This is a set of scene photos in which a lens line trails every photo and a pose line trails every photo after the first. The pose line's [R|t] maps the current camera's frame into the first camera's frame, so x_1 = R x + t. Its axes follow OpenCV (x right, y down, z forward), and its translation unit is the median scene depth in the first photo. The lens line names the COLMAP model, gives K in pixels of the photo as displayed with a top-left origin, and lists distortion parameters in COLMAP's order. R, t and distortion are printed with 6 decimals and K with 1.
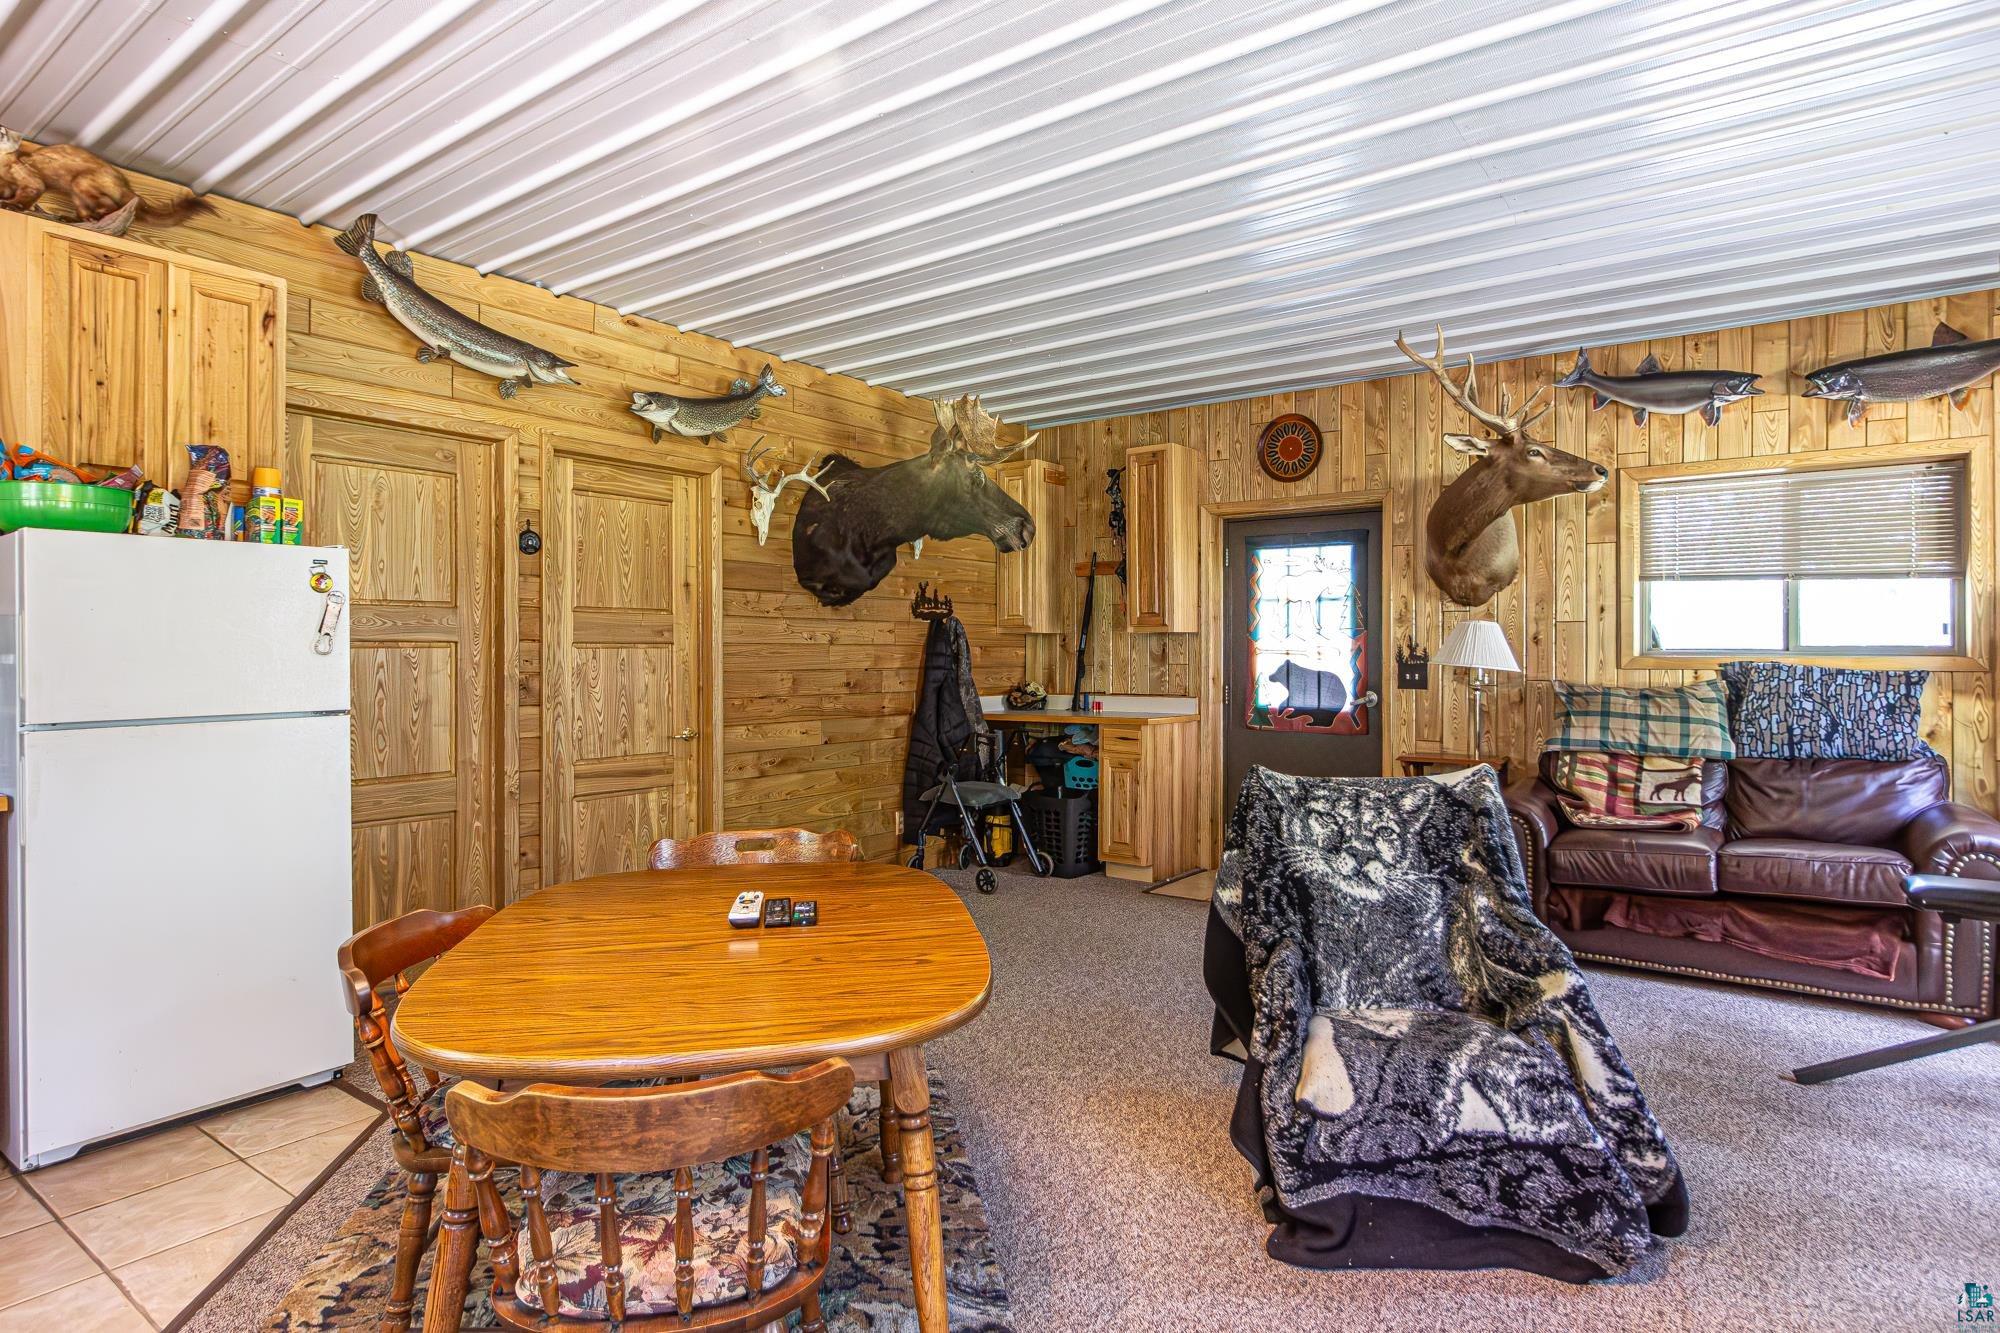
lens RADIAL K [[1064.8, 0, 1033.6], [0, 1064.8, 642.9], [0, 0, 1]] dist [0.000069, 0.001332]
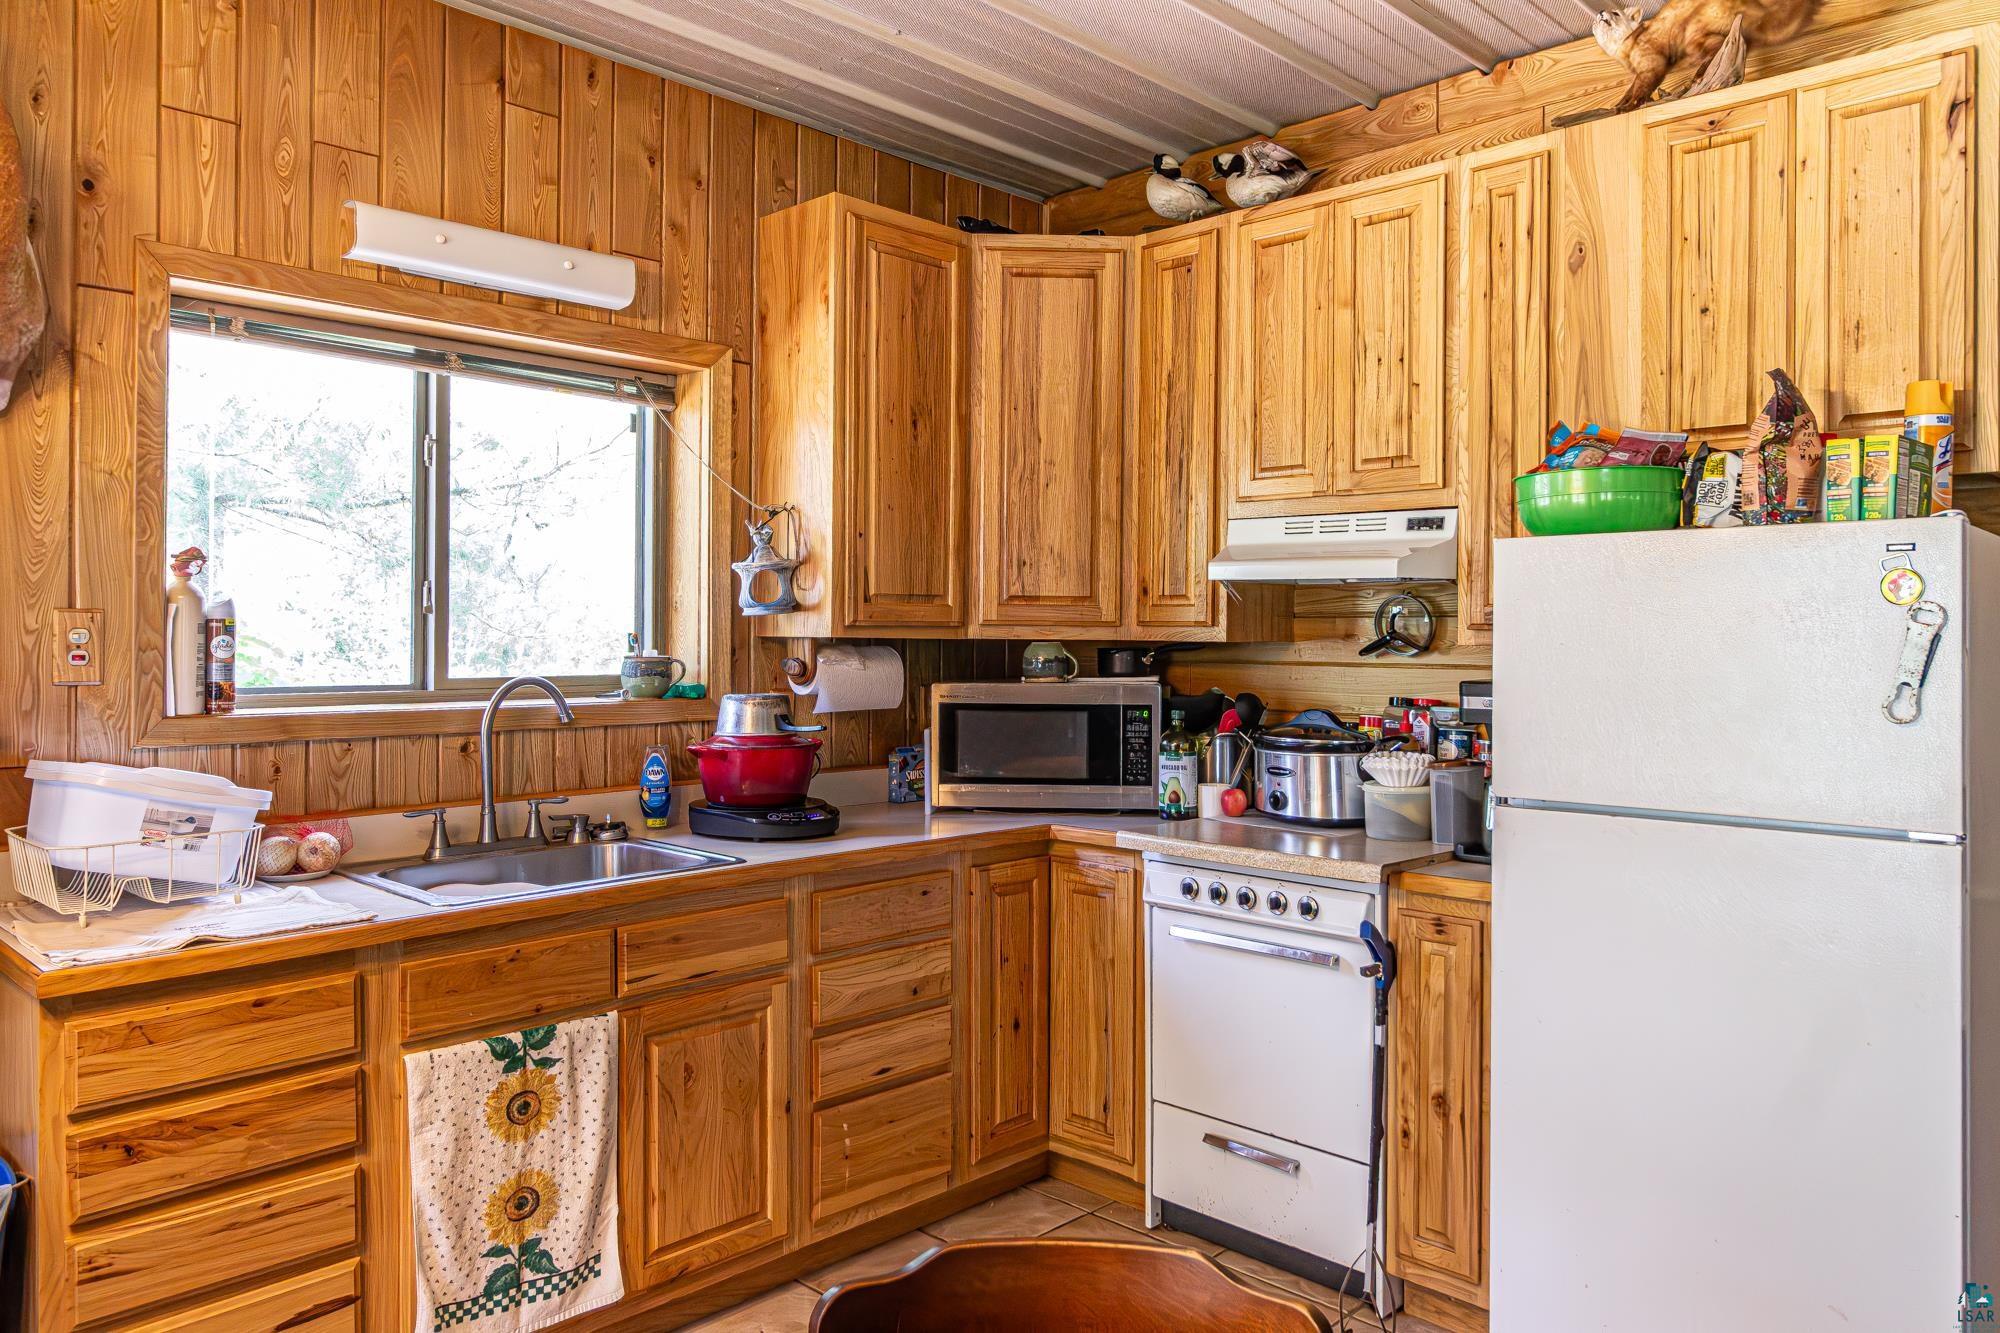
lens RADIAL K [[1402.9, 0, 1007.0], [0, 1402.9, 629.7], [0, 0, 1]] dist [0.002342, 0.008869]
pose [[-0.144846, -0.002729, -0.989451, 0.054644], [0.000378, 0.999996, -0.002813, -0.020176], [0.989454, -0.000782, -0.144844, 0.408066]]
